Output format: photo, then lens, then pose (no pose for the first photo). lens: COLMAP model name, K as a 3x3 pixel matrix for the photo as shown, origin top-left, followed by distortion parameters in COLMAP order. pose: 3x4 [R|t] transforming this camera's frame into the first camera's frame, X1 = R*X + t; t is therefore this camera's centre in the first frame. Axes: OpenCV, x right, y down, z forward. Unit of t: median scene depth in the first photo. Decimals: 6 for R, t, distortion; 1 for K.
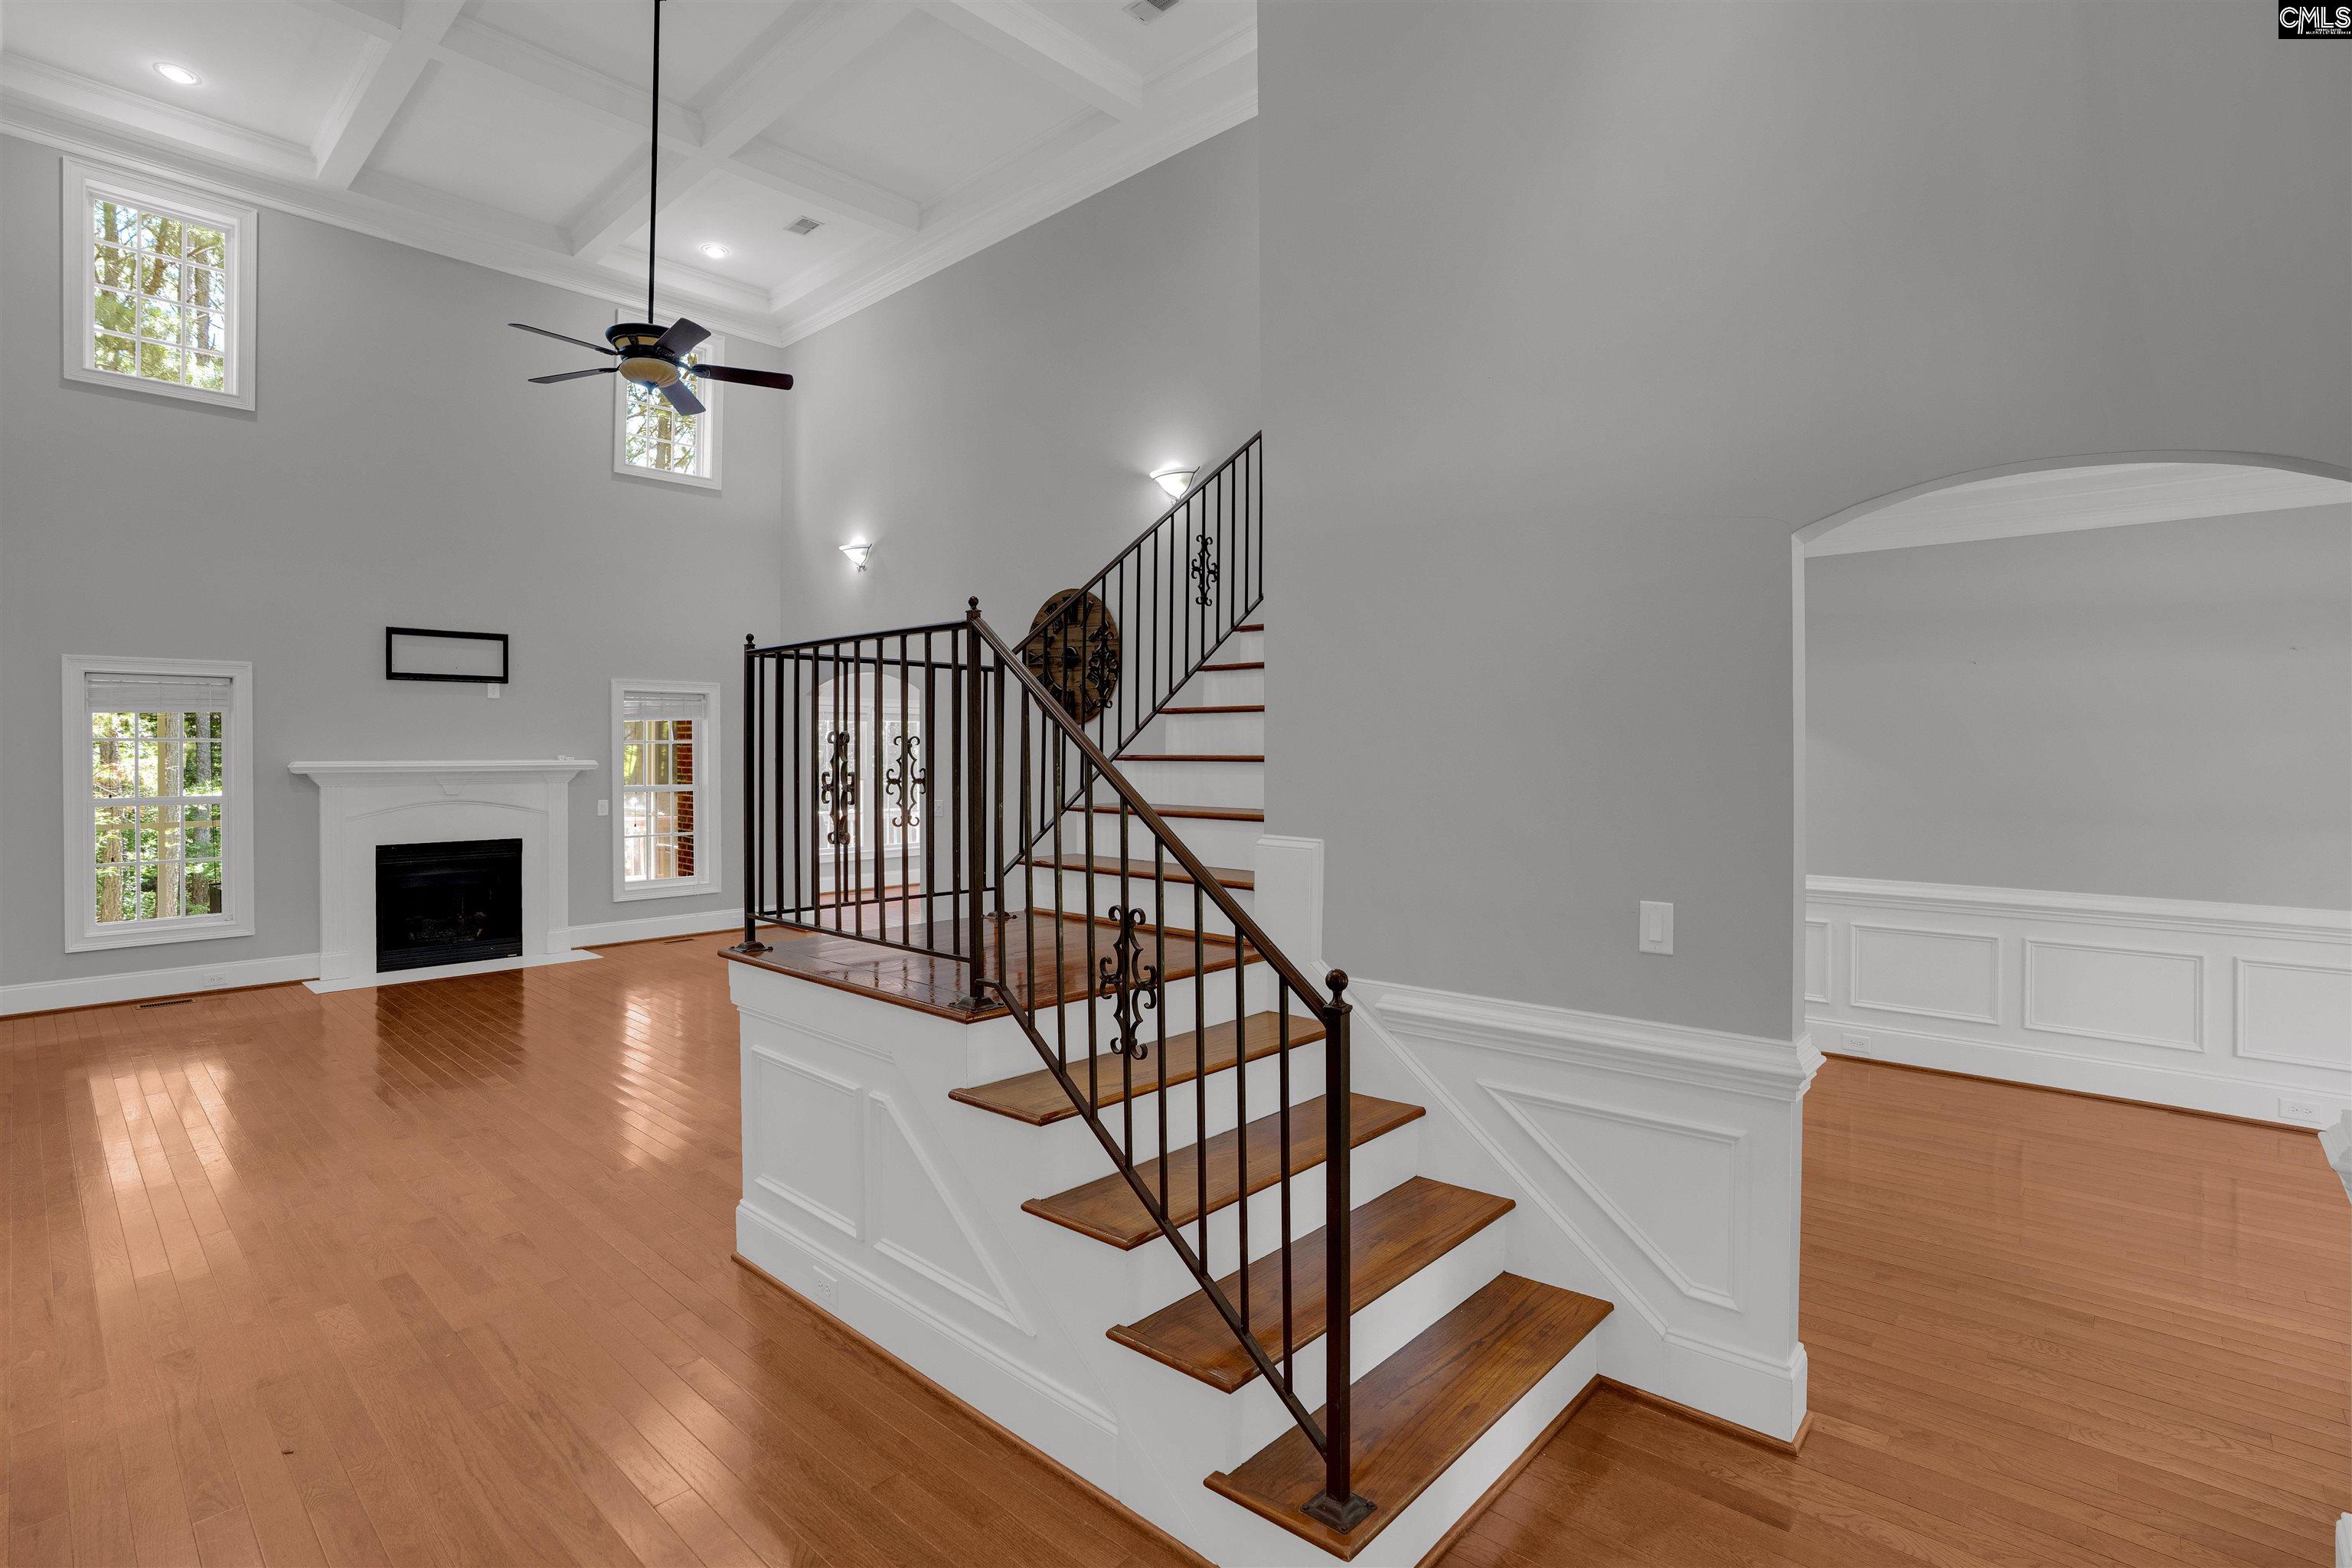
lens RADIAL K [[1095.5, 0, 1176.2], [0, 1095.5, 749.0], [0, 0, 1]] dist [-0.066438, 0.025293]
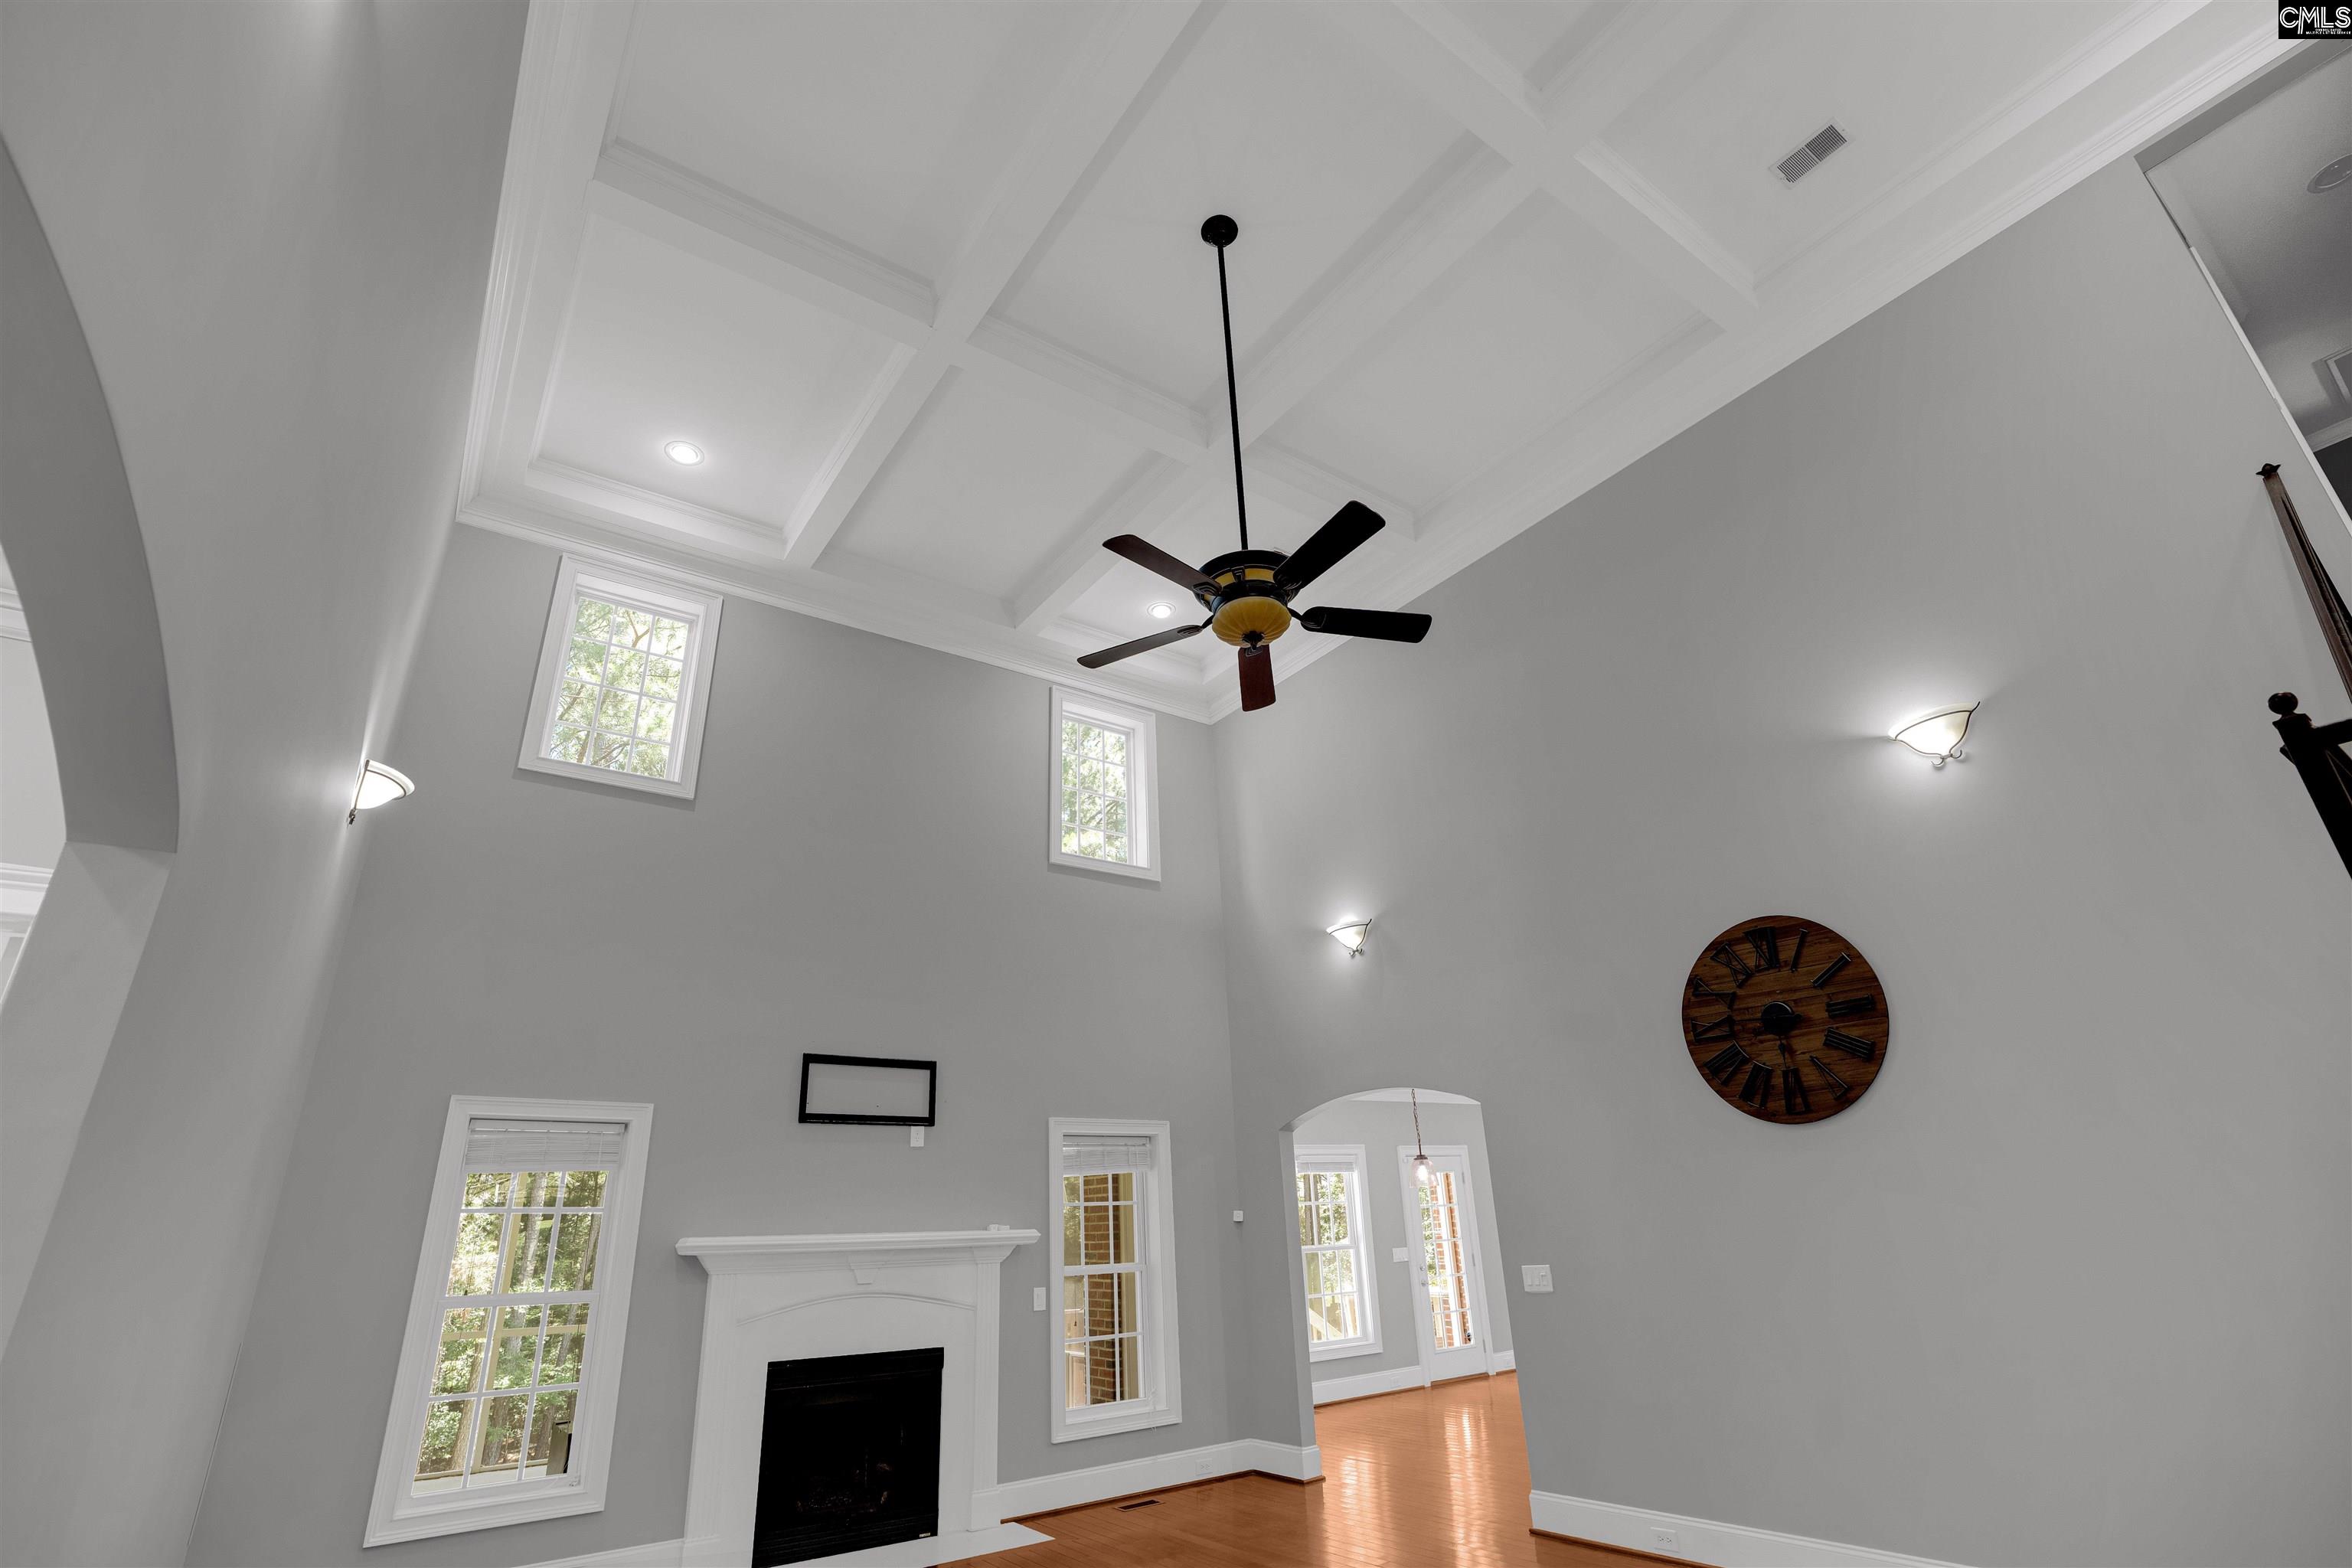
lens RADIAL K [[1084.2, 0, 1176.0], [0, 1084.2, 784.0], [0, 0, 1]] dist [-0.044788, 0.000120]
pose [[0.974589, -0.121814, -0.187986, -0.309479], [0.040853, 0.921793, -0.385523, 0.019712], [0.220246, 0.368047, 0.903346, 0.276288]]
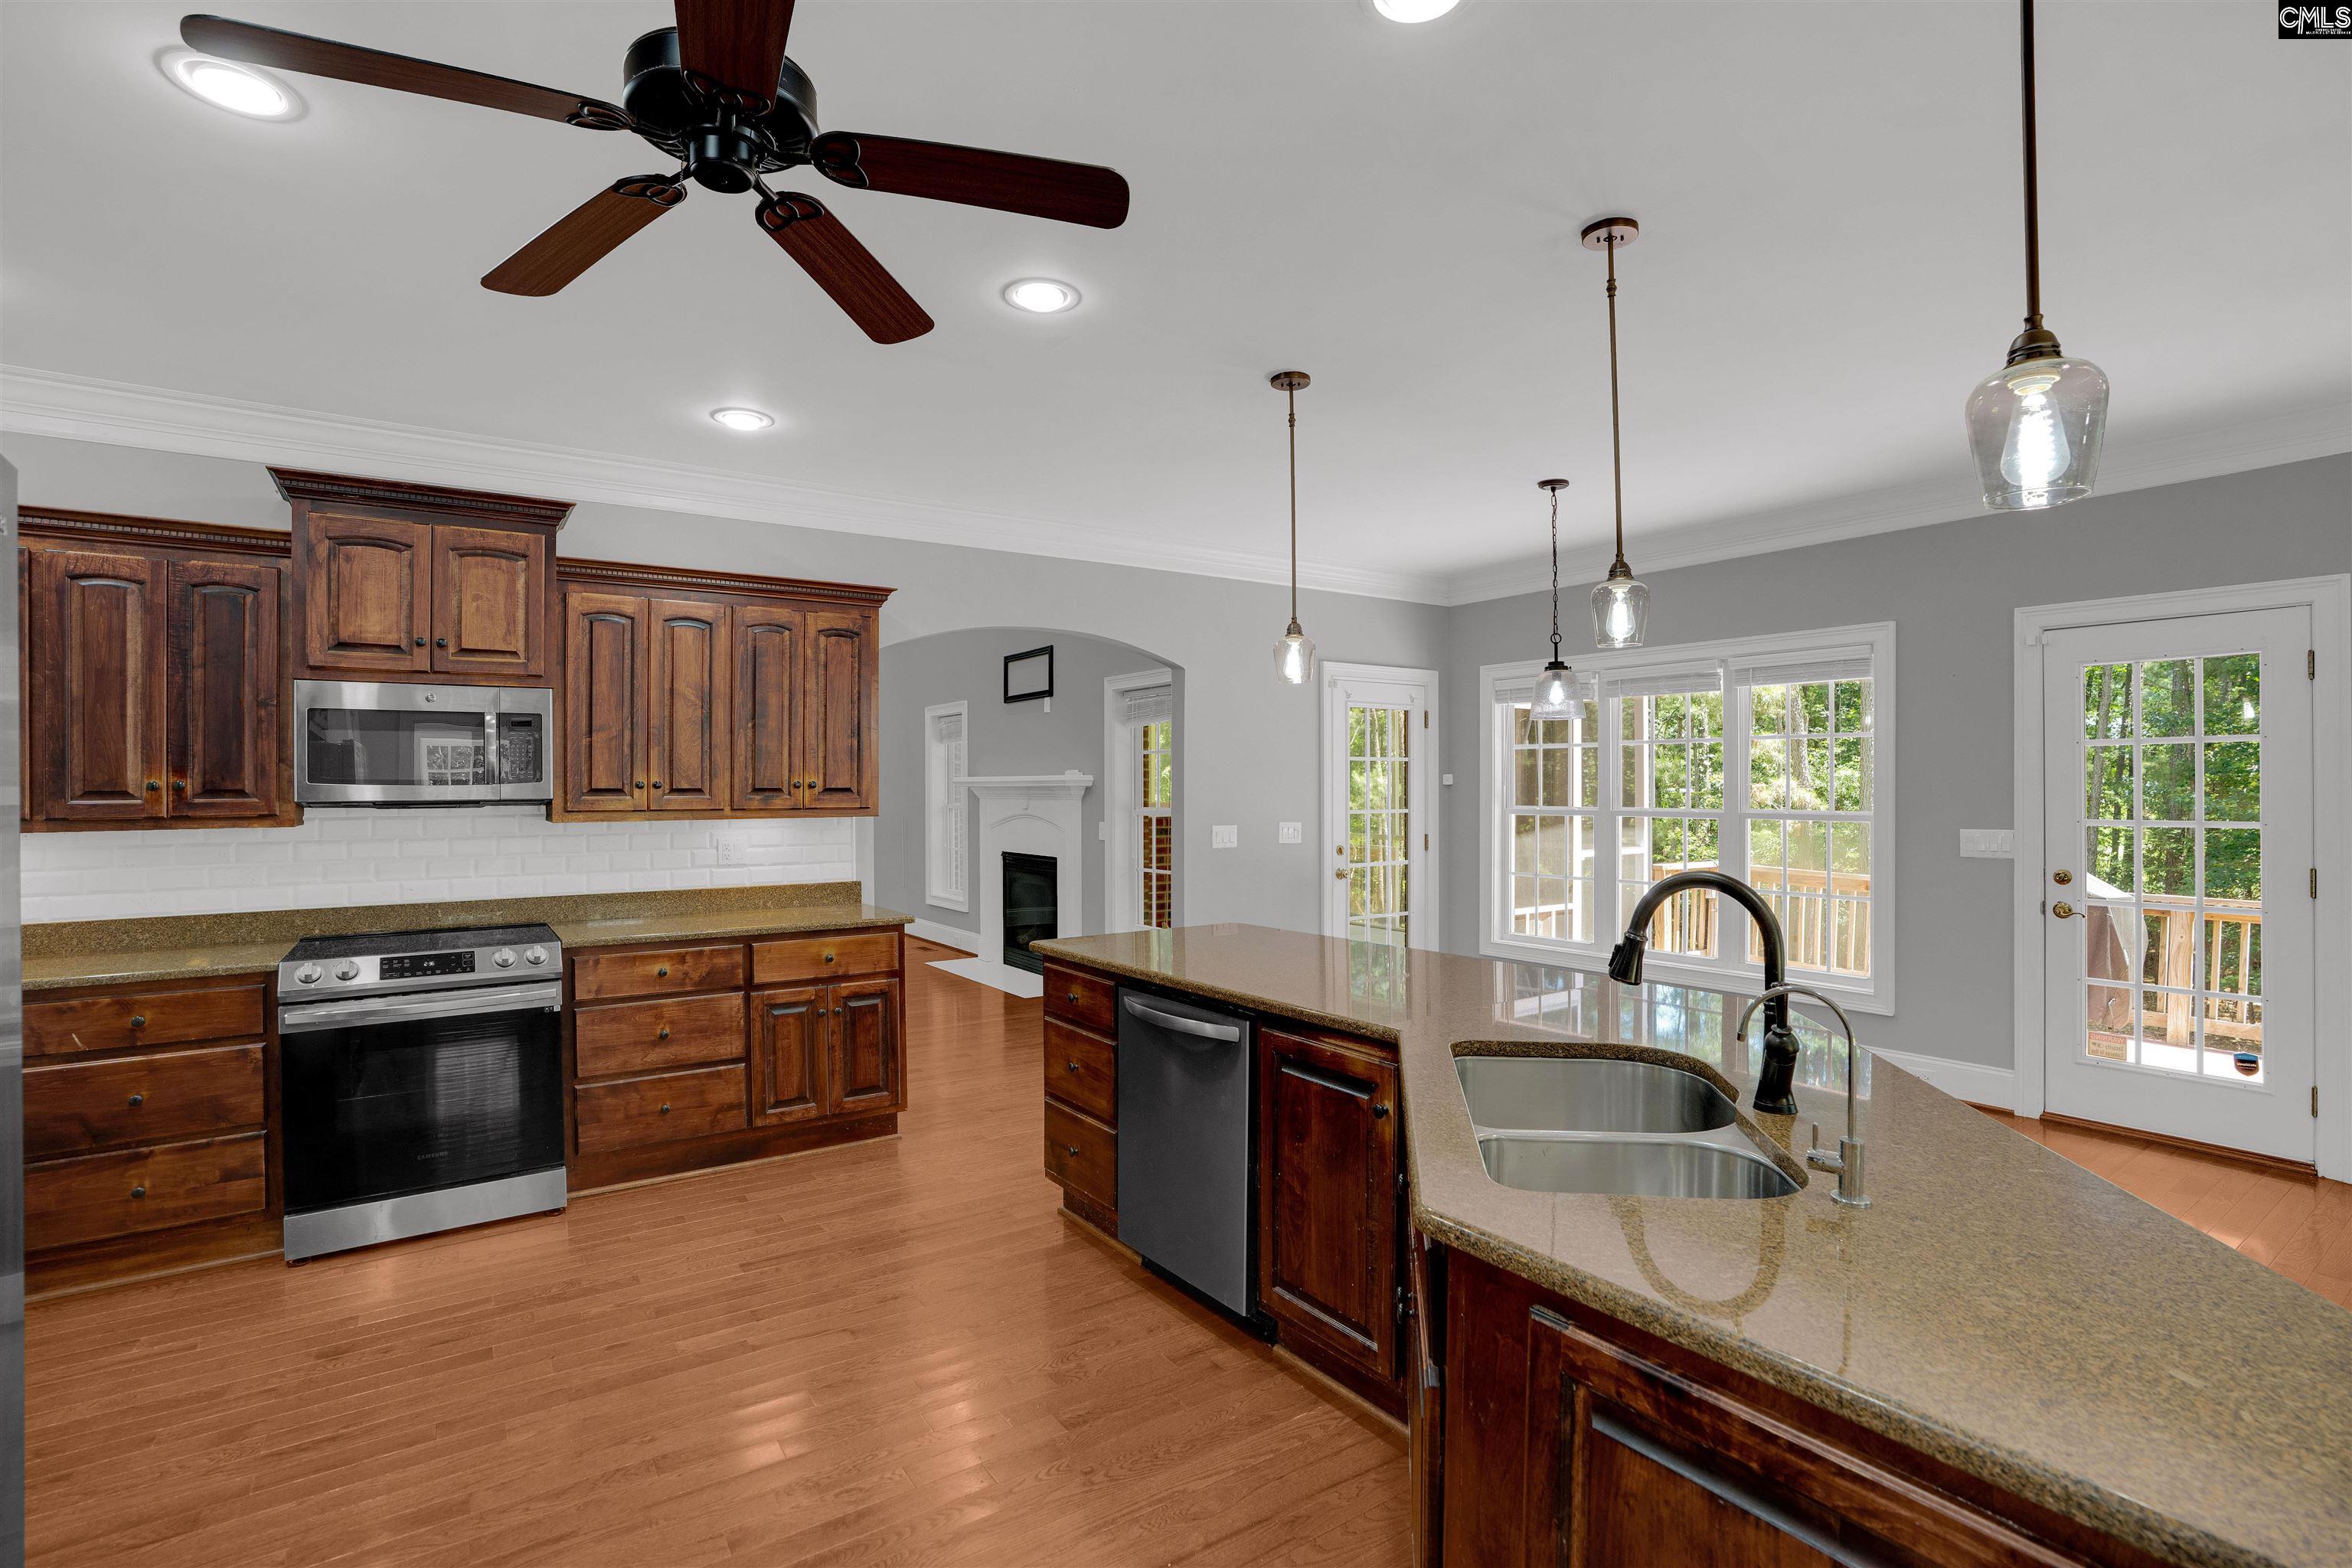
lens RADIAL K [[1084.2, 0, 1176.0], [0, 1084.2, 784.0], [0, 0, 1]] dist [-0.044788, 0.000120]
pose [[-0.228724, 0.002504, -0.973488, 0.338460], [0.005561, 0.999984, 0.001265, 0.020059], [0.973476, -0.005125, -0.228734, 1.474720]]
